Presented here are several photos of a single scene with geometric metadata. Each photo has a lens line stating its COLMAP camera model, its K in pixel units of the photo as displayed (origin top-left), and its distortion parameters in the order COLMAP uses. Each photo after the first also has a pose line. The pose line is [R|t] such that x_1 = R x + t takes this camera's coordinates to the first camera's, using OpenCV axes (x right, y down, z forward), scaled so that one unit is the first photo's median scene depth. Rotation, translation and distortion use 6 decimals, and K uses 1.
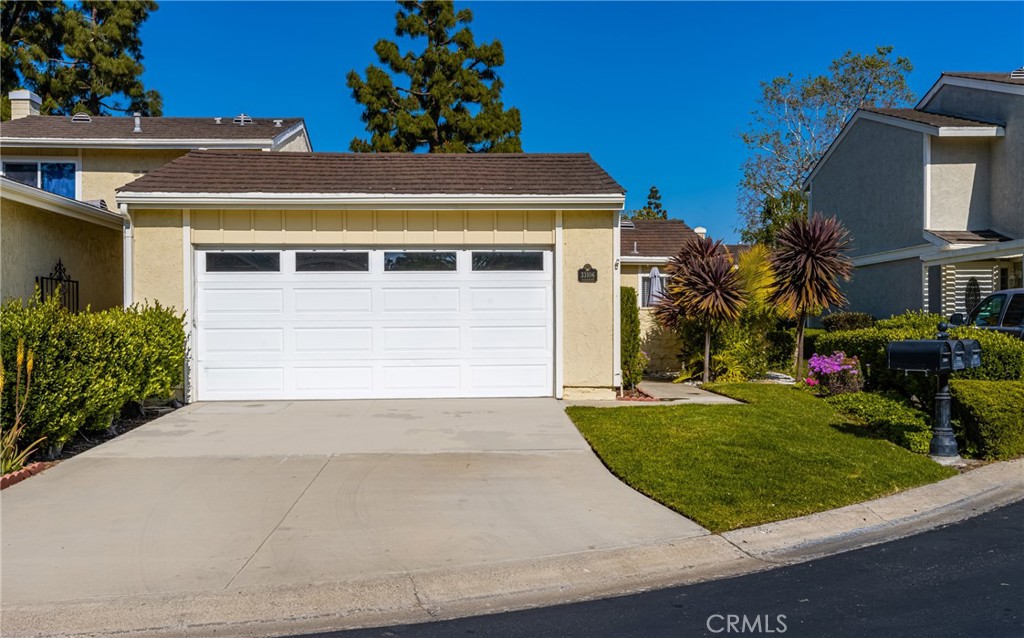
lens RADIAL K [[944.6, 0, 512.0], [0, 944.6, 319.0], [0, 0, 1]] dist [0.009909, -0.018576]
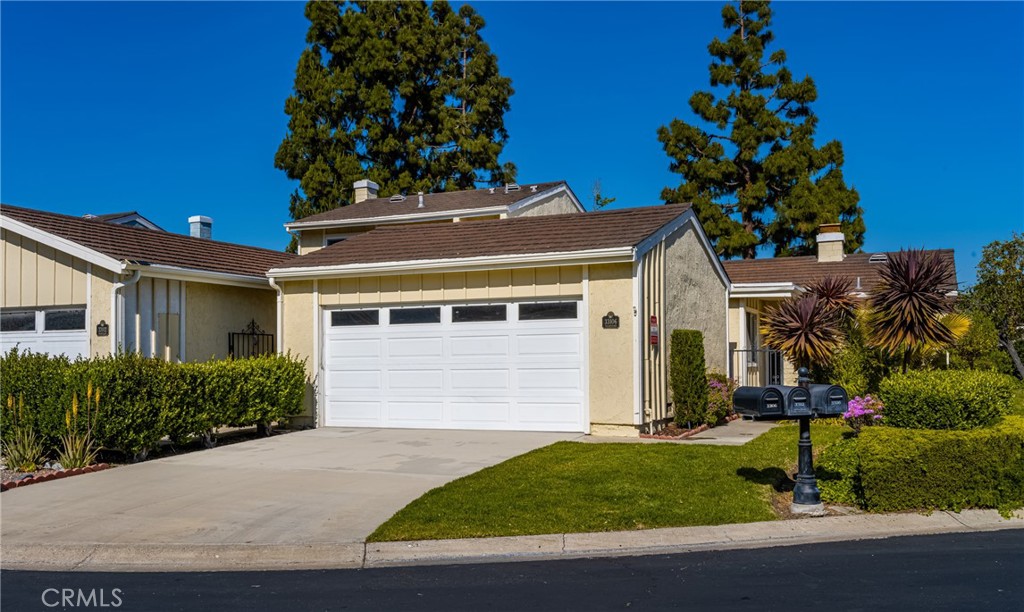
lens RADIAL K [[914.4, 0, 510.0], [0, 914.4, 325.8], [0, 0, 1]] dist [0.012200, -0.000168]
pose [[0.884850, -0.021621, -0.465374, 0.467590], [0.007626, 0.999461, -0.031934, -0.008725], [0.465814, 0.024708, 0.884538, 0.007455]]
